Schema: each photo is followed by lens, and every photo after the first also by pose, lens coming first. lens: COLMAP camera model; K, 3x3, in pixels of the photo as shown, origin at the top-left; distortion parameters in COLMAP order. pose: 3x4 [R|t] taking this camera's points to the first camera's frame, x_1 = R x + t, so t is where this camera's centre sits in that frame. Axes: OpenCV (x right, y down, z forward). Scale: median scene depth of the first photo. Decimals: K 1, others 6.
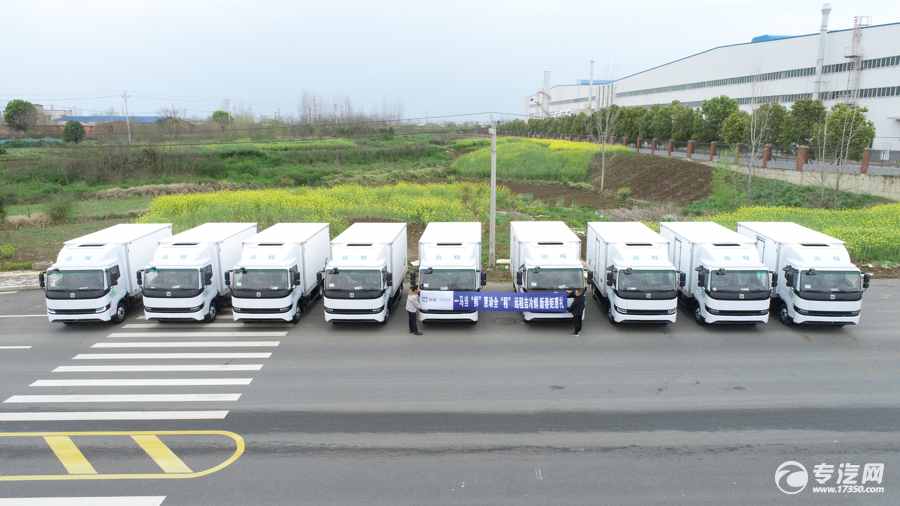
lens RADIAL K [[608.9, 0, 450.0], [0, 608.9, 253.0], [0, 0, 1]] dist [-0.010152, -0.000963]
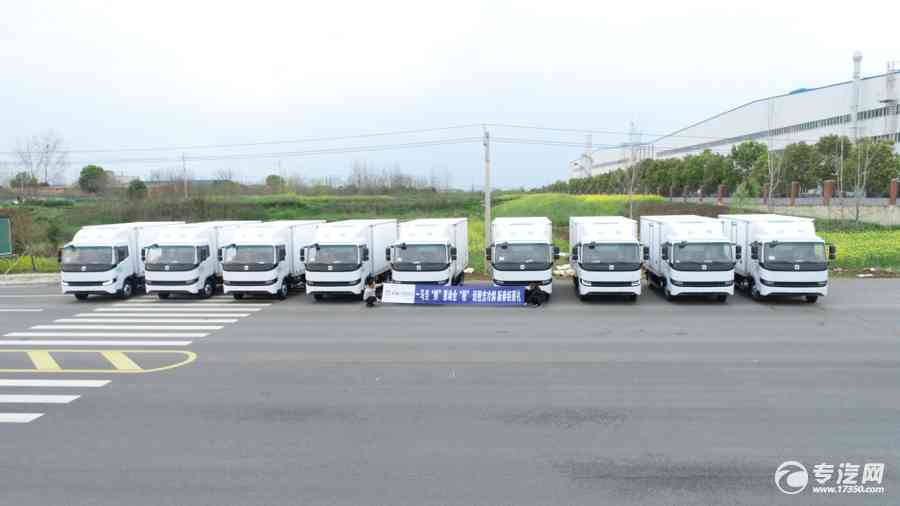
lens RADIAL K [[608.9, 0, 450.0], [0, 608.9, 253.0], [0, 0, 1]] dist [-0.010152, -0.000963]
pose [[0.996388, -0.001963, -0.084898, 0.053776], [-0.007869, 0.993298, -0.115315, 0.063486], [0.084556, 0.115567, 0.989694, -0.017340]]
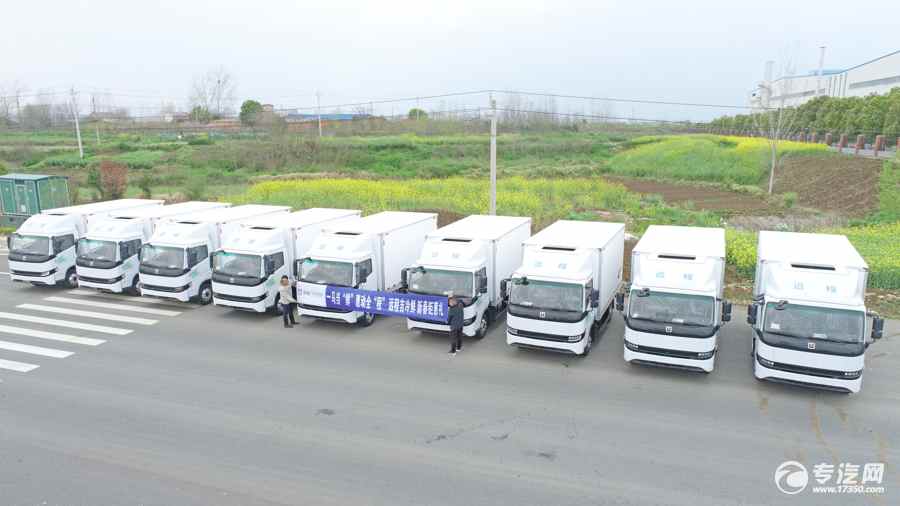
lens RADIAL K [[608.9, 0, 450.0], [0, 608.9, 253.0], [0, 0, 1]] dist [-0.010152, -0.000963]
pose [[0.936844, 0.071663, -0.342327, 0.180095], [-0.071863, 0.997341, 0.012115, -0.003000], [0.342285, 0.013251, 0.939503, 0.091608]]
